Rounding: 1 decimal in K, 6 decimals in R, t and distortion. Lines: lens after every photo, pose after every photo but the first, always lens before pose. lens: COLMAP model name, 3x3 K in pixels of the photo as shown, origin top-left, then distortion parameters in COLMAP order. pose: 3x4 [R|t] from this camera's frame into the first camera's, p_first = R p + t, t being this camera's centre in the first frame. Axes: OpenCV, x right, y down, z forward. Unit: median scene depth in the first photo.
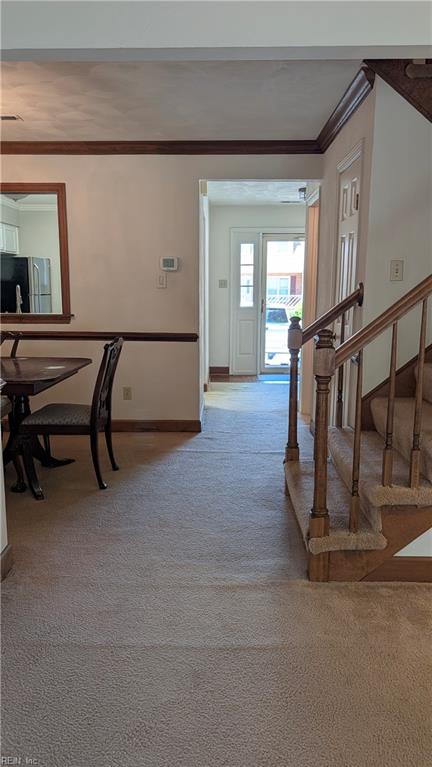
lens RADIAL K [[555.0, 0, 214.5], [0, 555.0, 380.7], [0, 0, 1]] dist [0.008906, -0.006155]
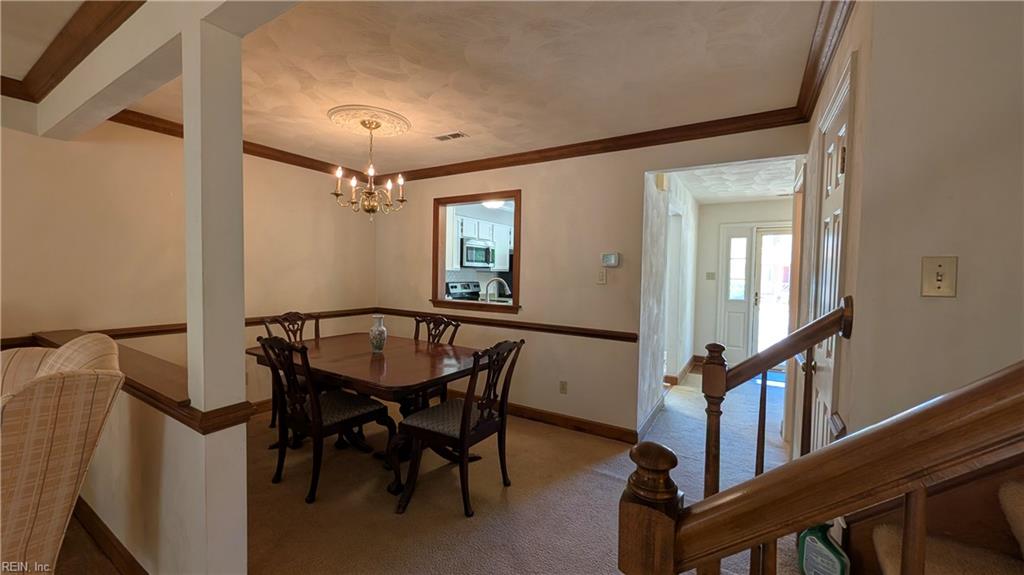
lens RADIAL K [[391.3, 0, 512.4], [0, 391.3, 285.1], [0, 0, 1]] dist [0.003233, 0.000264]
pose [[0.863881, 0.030614, -0.502764, 0.133972], [-0.098239, 0.989223, -0.108566, -0.088491], [0.494023, 0.143179, 0.857579, 0.391841]]
